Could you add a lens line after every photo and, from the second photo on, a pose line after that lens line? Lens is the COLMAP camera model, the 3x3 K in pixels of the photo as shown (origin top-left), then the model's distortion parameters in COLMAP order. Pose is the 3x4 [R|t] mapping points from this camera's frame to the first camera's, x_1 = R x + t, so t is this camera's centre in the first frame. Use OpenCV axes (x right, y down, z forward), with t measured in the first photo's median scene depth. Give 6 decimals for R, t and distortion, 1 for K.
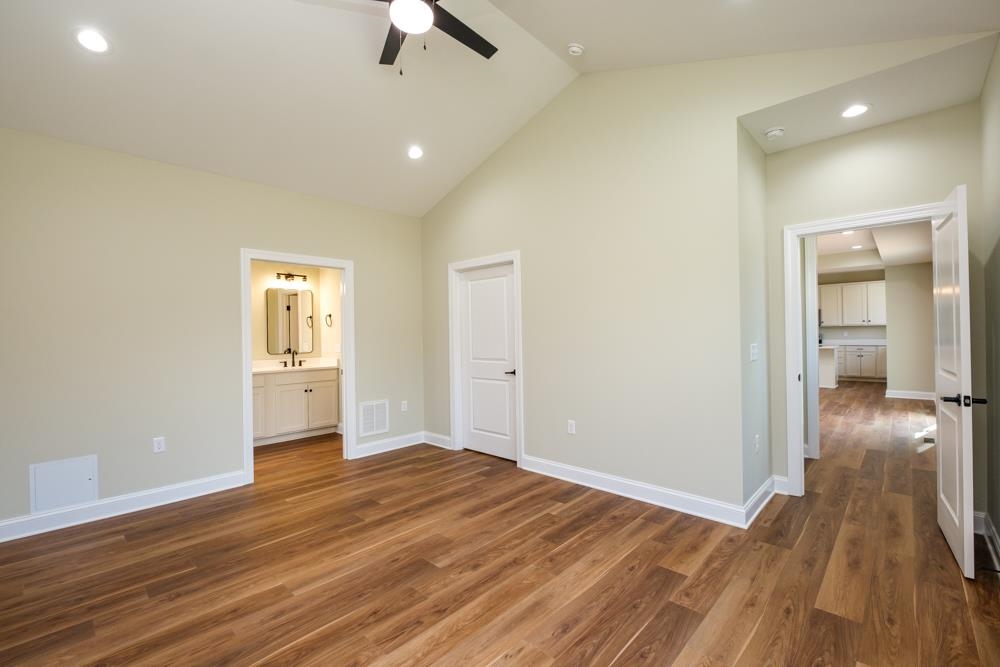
lens RADIAL K [[429.4, 0, 504.9], [0, 429.4, 334.3], [0, 0, 1]] dist [0.002512, -0.000086]
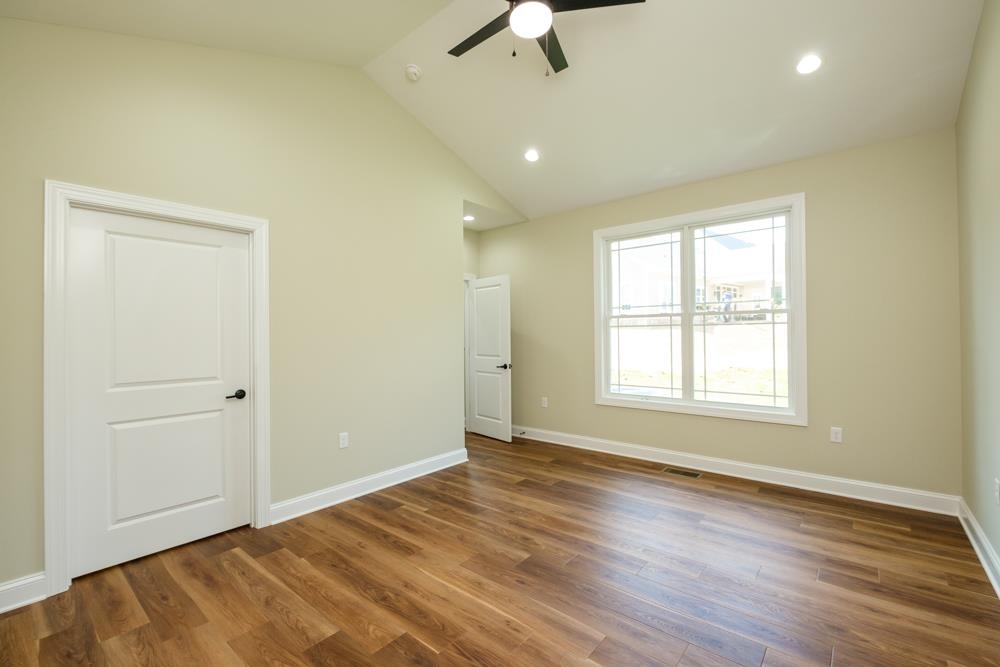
lens RADIAL K [[429.4, 0, 498.9], [0, 429.4, 332.9], [0, 0, 1]] dist [0.002512, -0.000086]
pose [[-0.048557, 0.023738, 0.998538, -0.981109], [0.016331, 0.999603, -0.022969, 0.021088], [-0.998687, 0.015192, -0.048925, 0.912191]]
